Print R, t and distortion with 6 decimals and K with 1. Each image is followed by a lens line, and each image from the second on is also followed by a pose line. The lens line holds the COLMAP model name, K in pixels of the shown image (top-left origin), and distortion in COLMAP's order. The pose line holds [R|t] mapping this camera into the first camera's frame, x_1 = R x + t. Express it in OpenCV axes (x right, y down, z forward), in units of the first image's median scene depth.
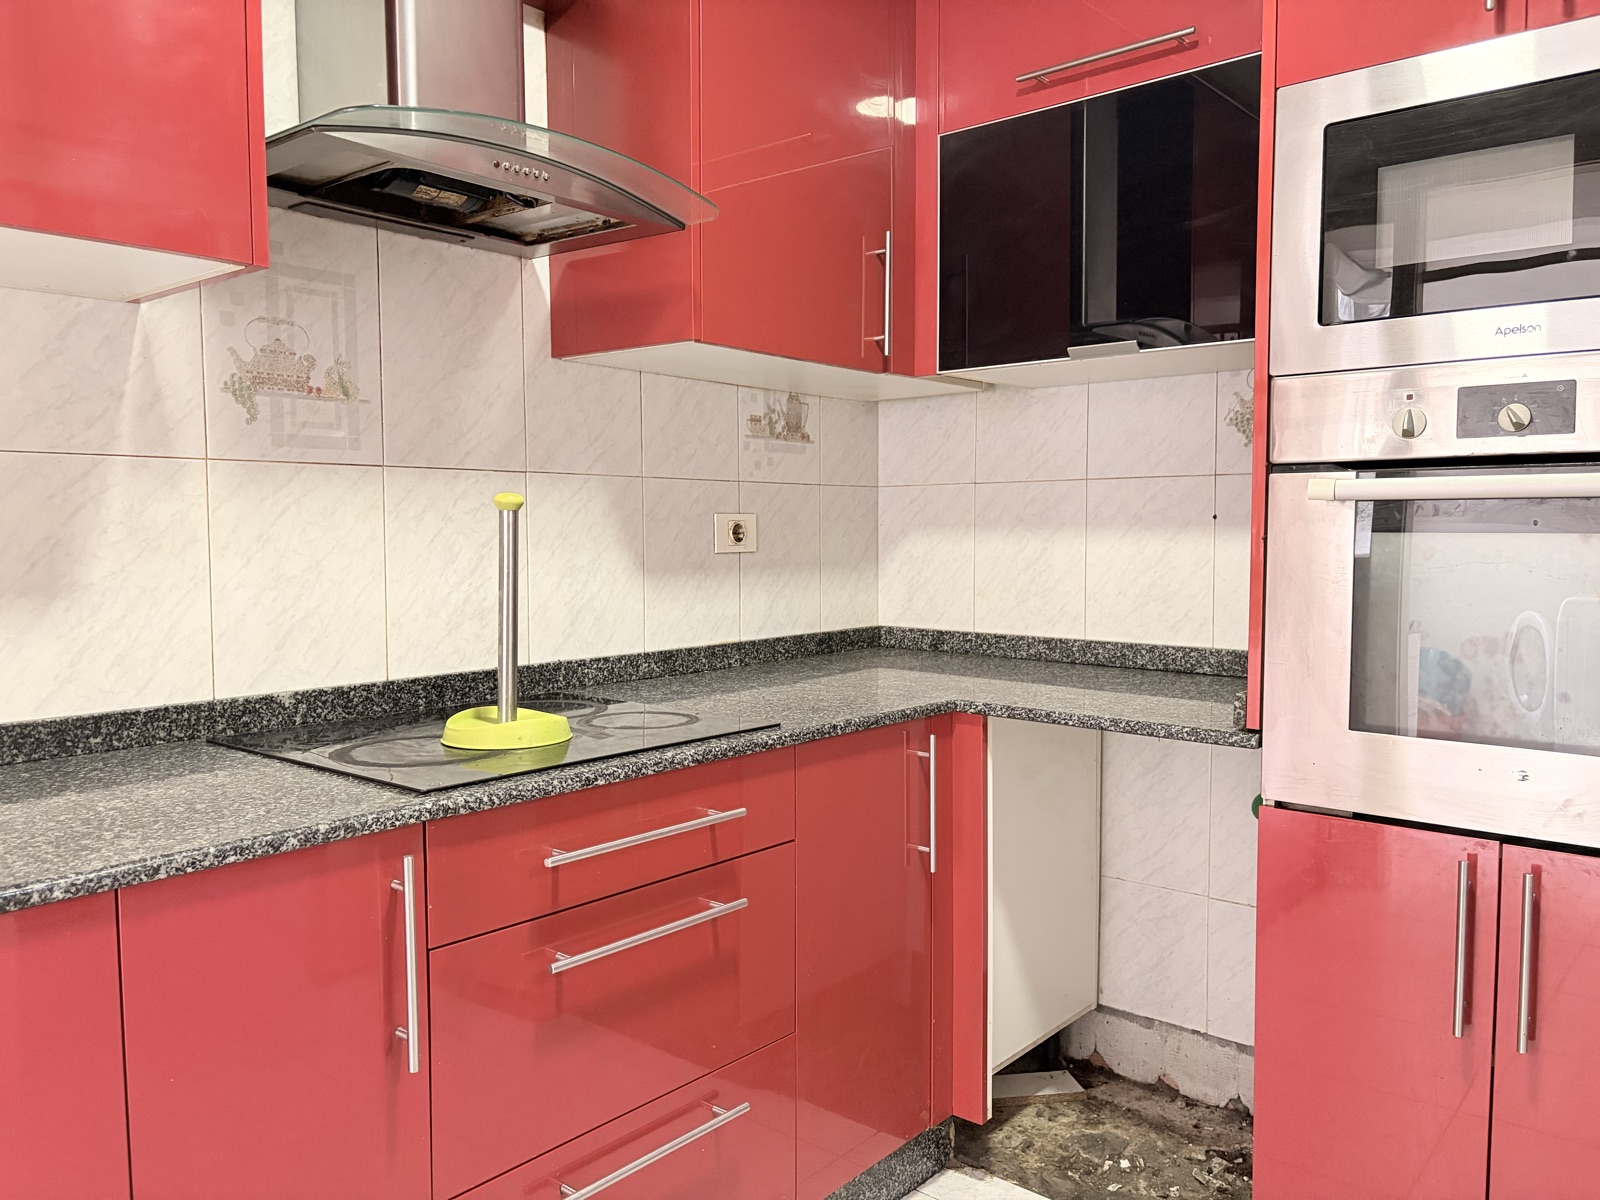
lens RADIAL K [[1188.8, 0, 805.4], [0, 1188.8, 602.0], [0, 0, 1]] dist [0.028924, -0.030848]
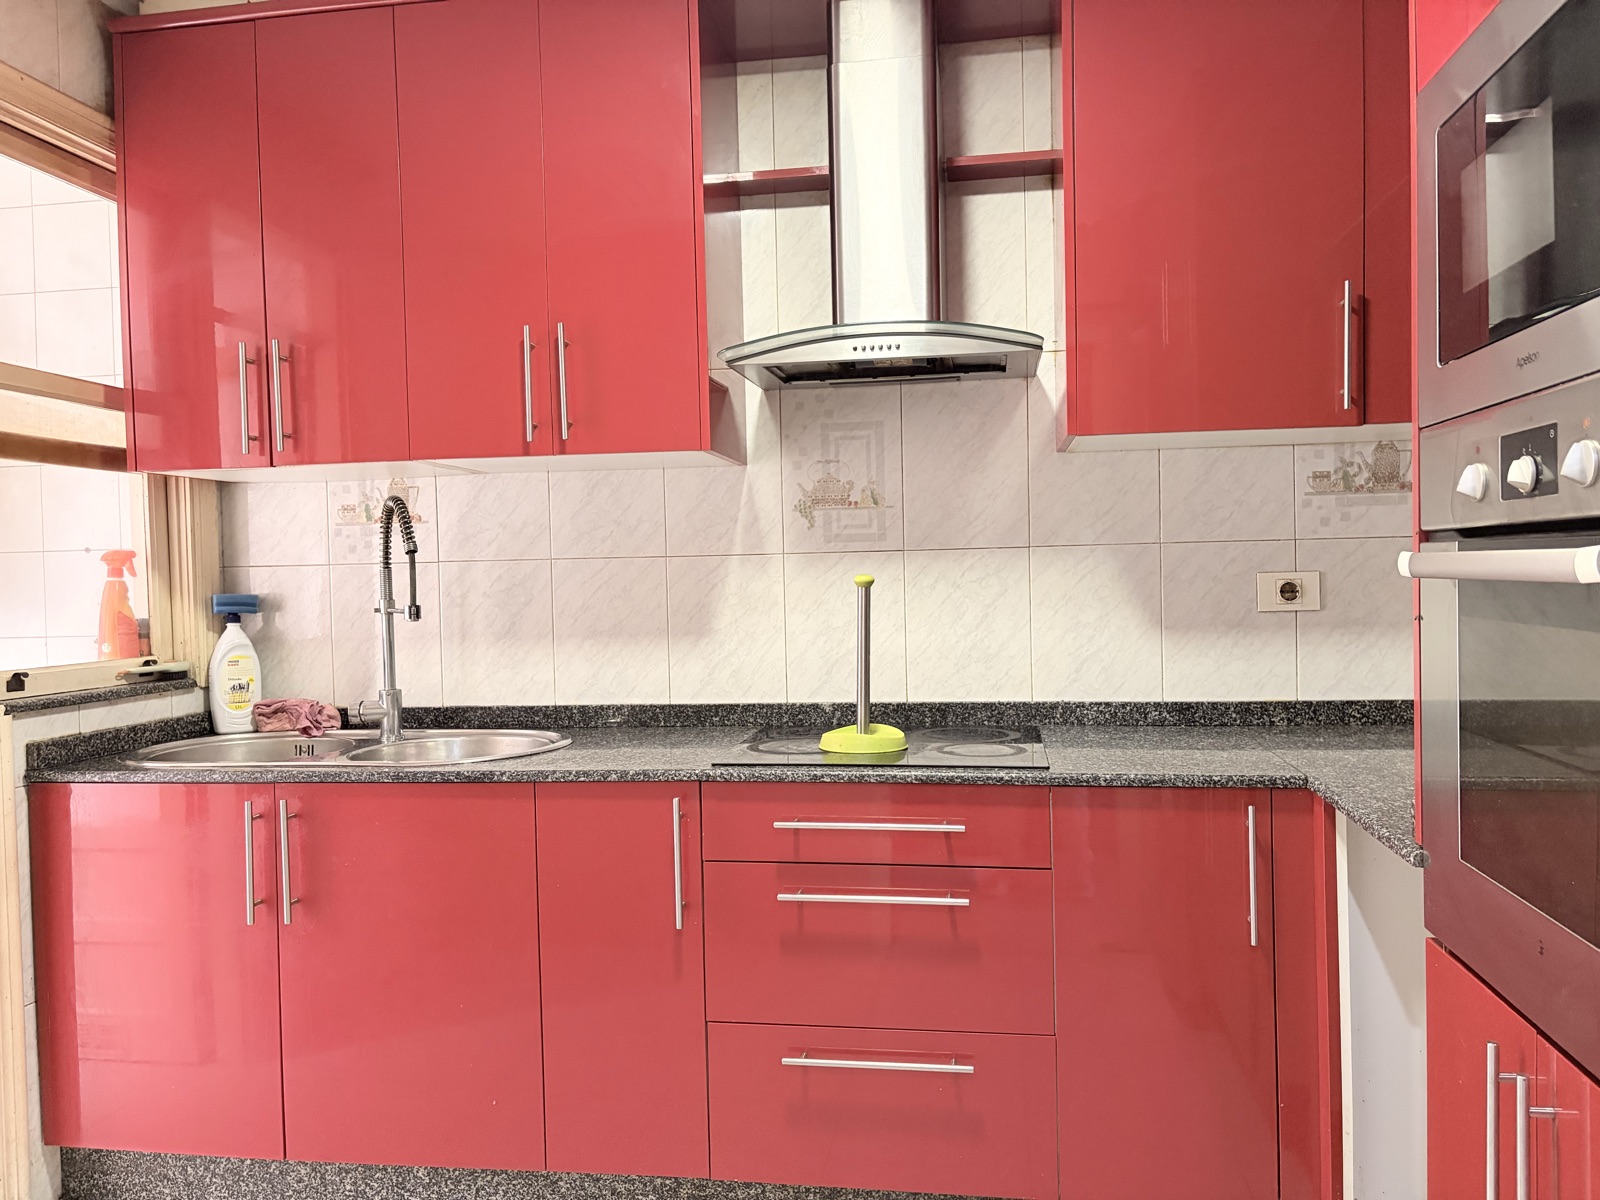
lens RADIAL K [[1176.7, 0, 826.5], [0, 1176.7, 624.0], [0, 0, 1]] dist [0.038445, -0.045518]
pose [[0.516532, 0.028446, -0.855795, 0.778490], [-0.032007, 0.999391, 0.013901, -0.042364], [0.855669, 0.020211, 0.517128, 0.198005]]
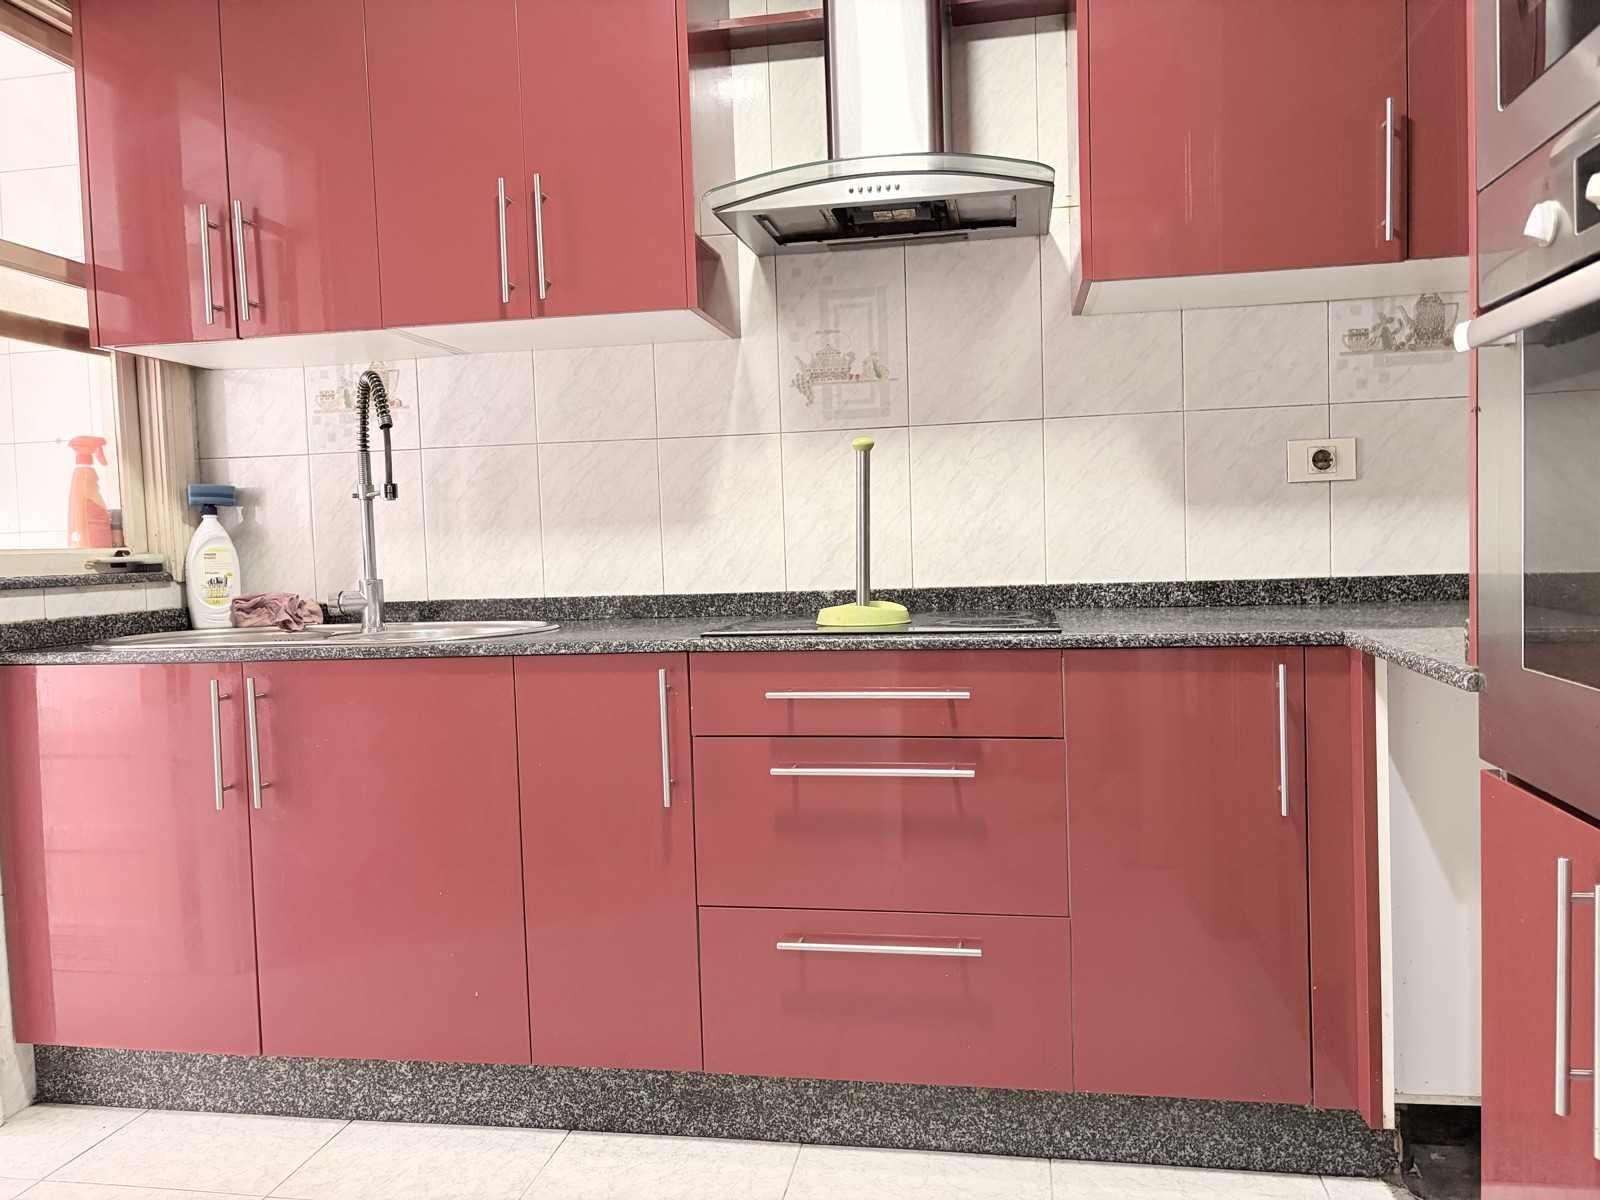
lens RADIAL K [[1176.7, 0, 820.1], [0, 1176.7, 622.5], [0, 0, 1]] dist [0.038445, -0.045518]
pose [[0.495660, 0.046305, -0.867281, 0.729991], [-0.022365, 0.998927, 0.040553, 0.052454], [0.868229, -0.000704, 0.496164, 0.258190]]
